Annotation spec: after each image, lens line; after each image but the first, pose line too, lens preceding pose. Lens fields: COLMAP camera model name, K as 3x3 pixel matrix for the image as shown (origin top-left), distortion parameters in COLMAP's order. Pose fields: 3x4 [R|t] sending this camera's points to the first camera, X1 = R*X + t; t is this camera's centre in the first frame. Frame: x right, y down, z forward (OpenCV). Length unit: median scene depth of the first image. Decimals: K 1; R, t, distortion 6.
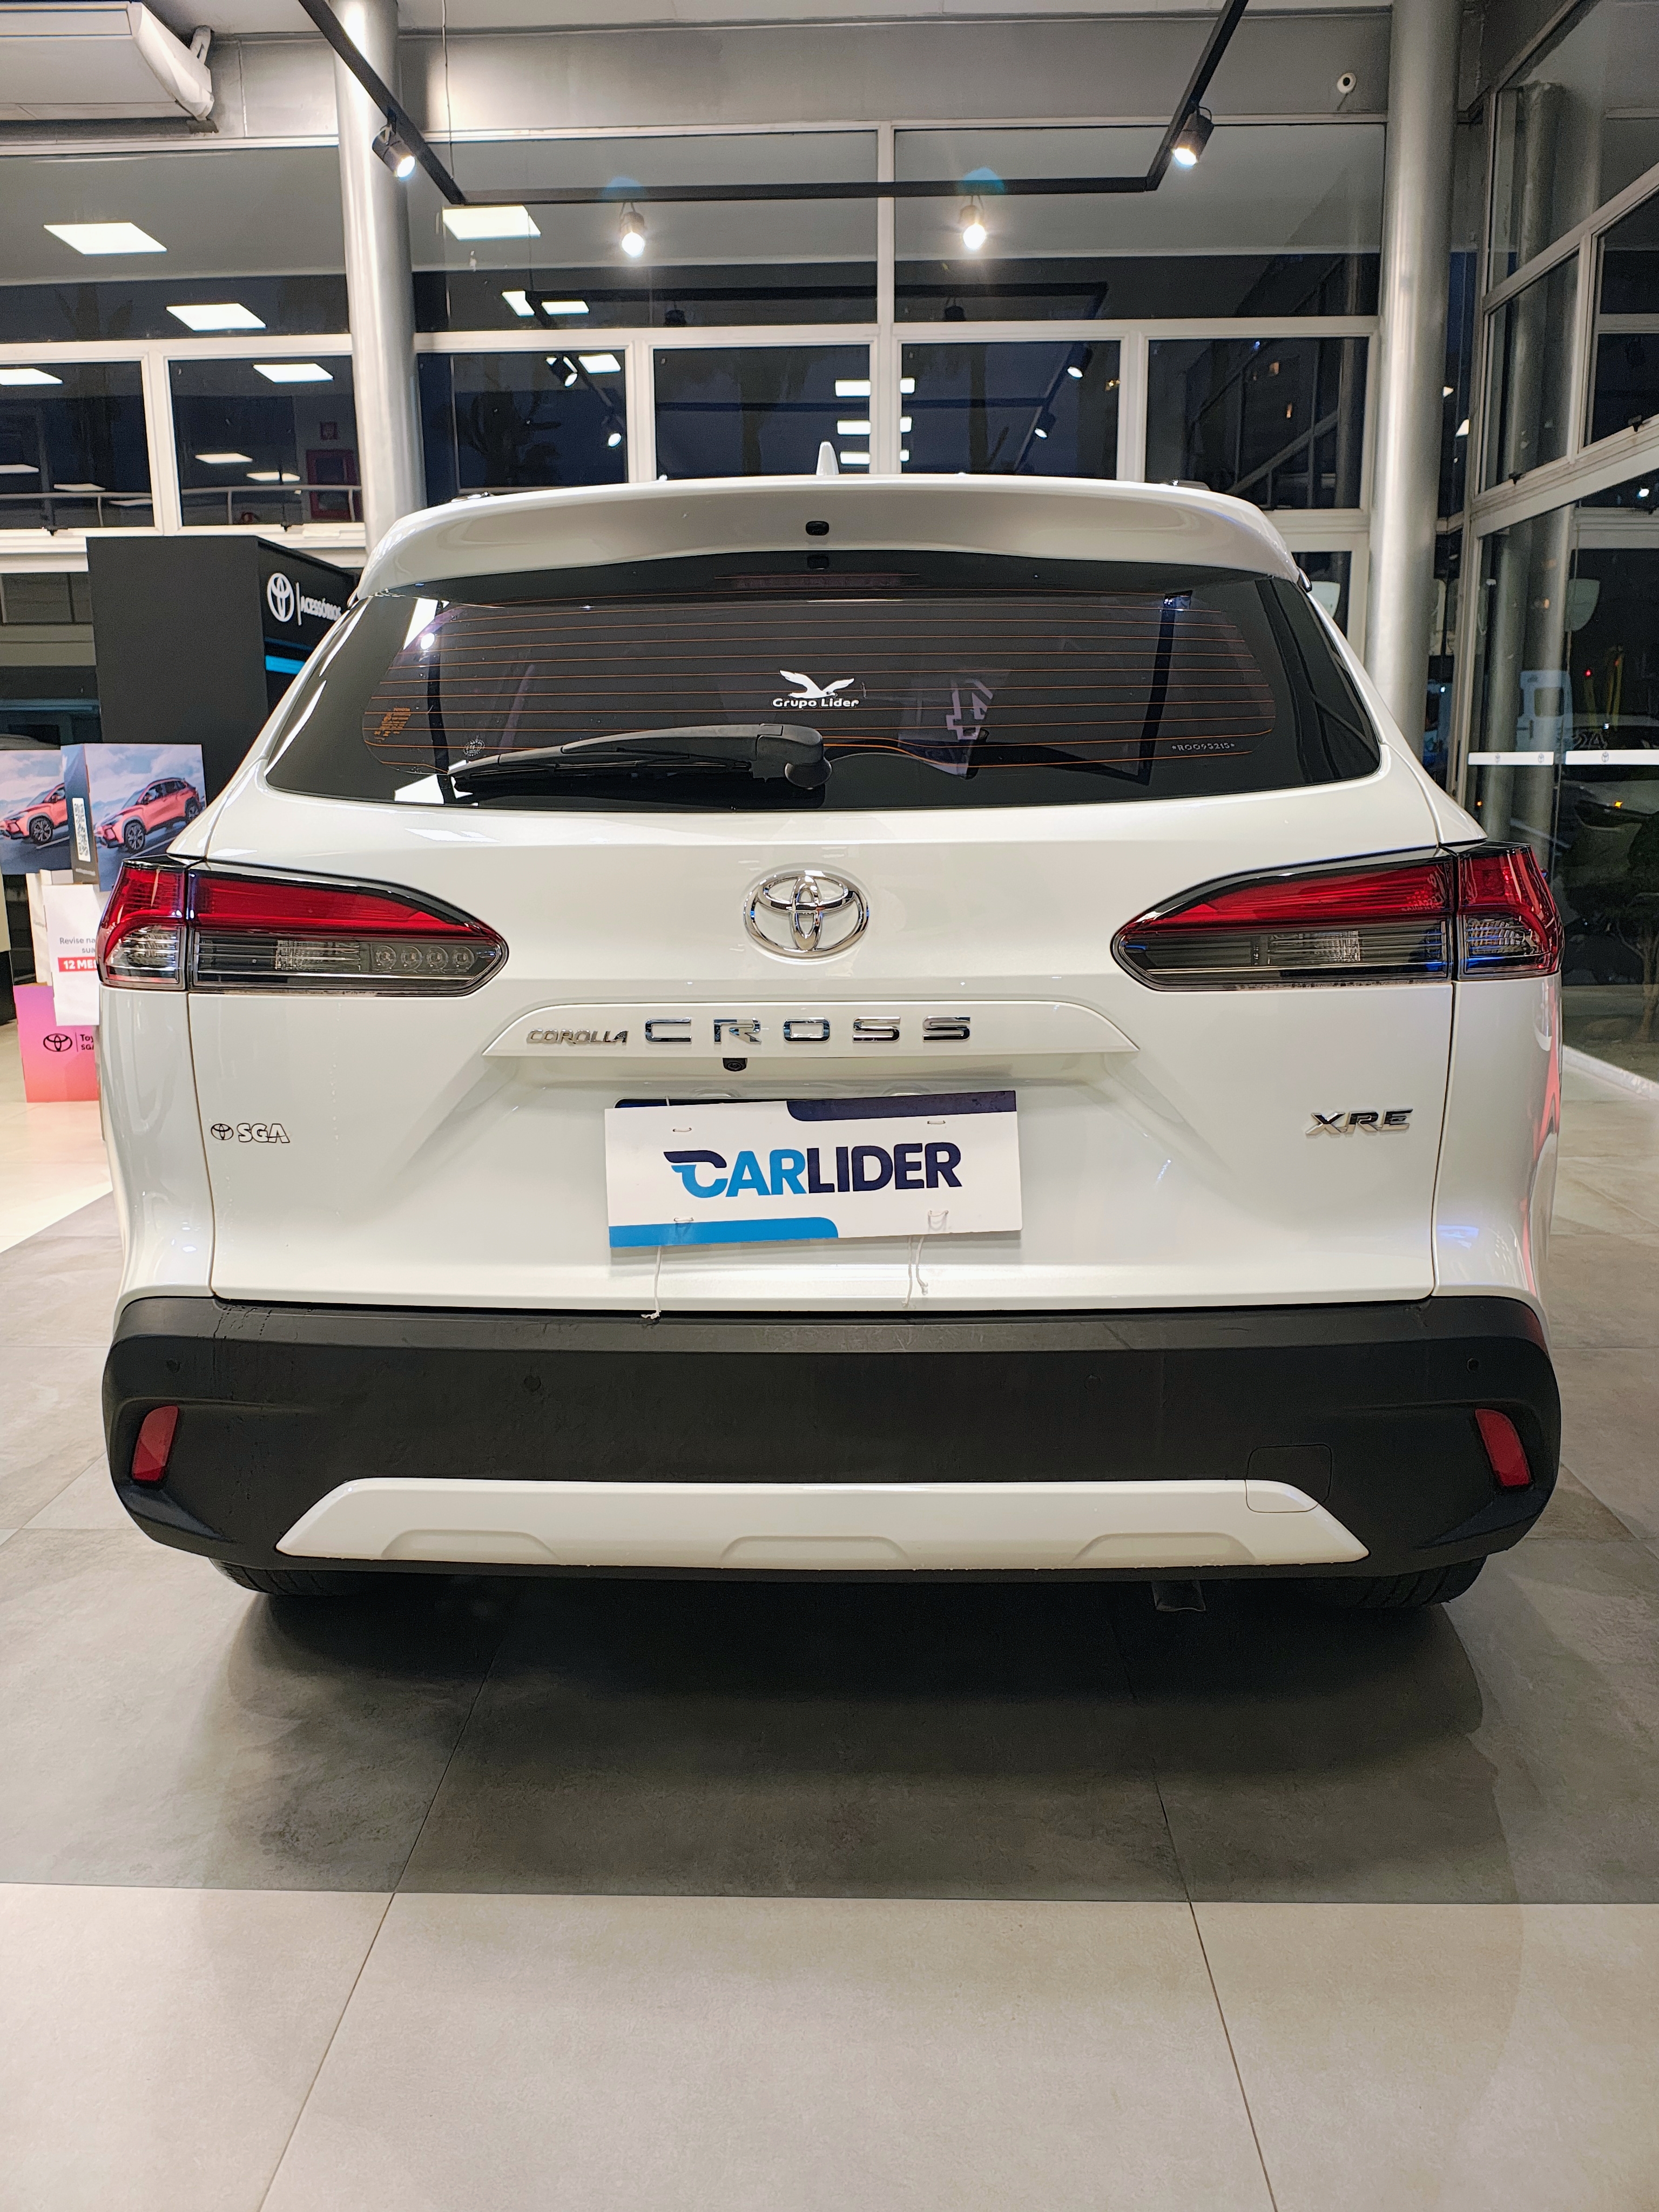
lens RADIAL K [[1656.1, 0, 841.1], [0, 1656.1, 1091.0], [0, 0, 1]] dist [0.004942, -0.030711]
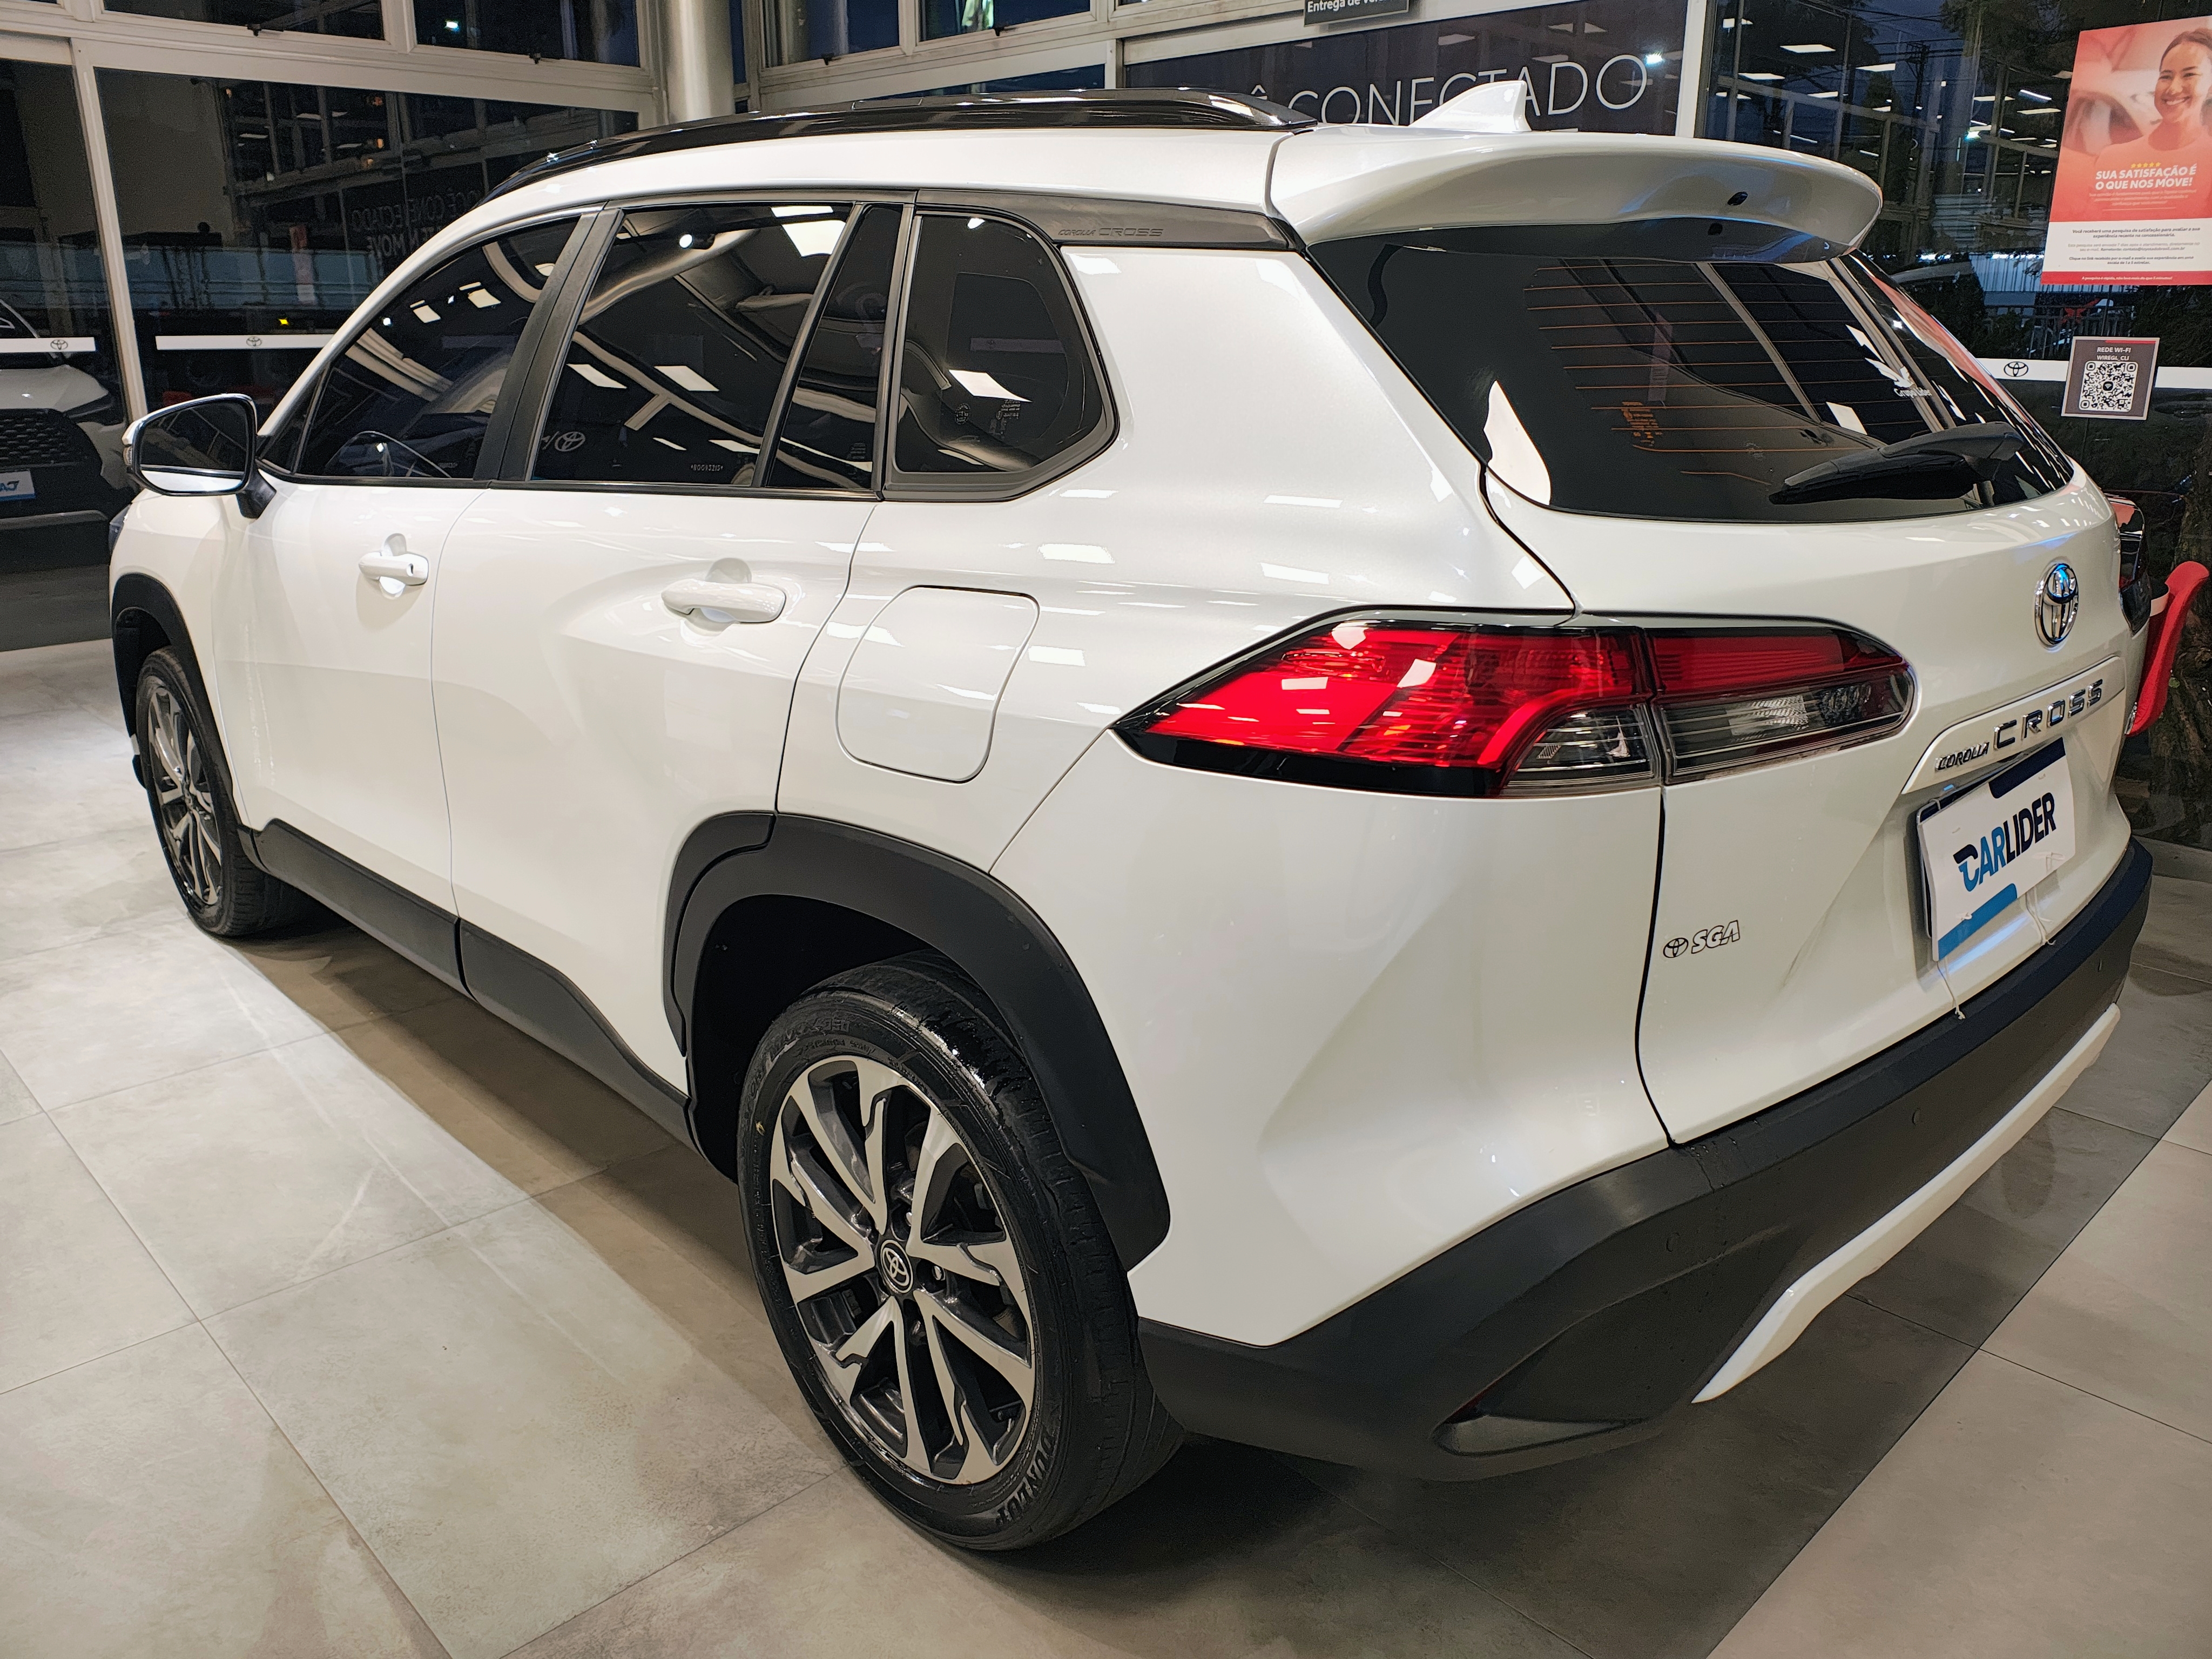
lens RADIAL K [[1656.1, 0, 1112.9], [0, 1656.1, 845.3], [0, 0, 1]] dist [0.004942, -0.030711]
pose [[0.723052, -0.207406, 0.658922, -1.047917], [0.133950, 0.977854, 0.160808, -0.182804], [-0.677682, -0.028010, 0.734821, 0.570109]]
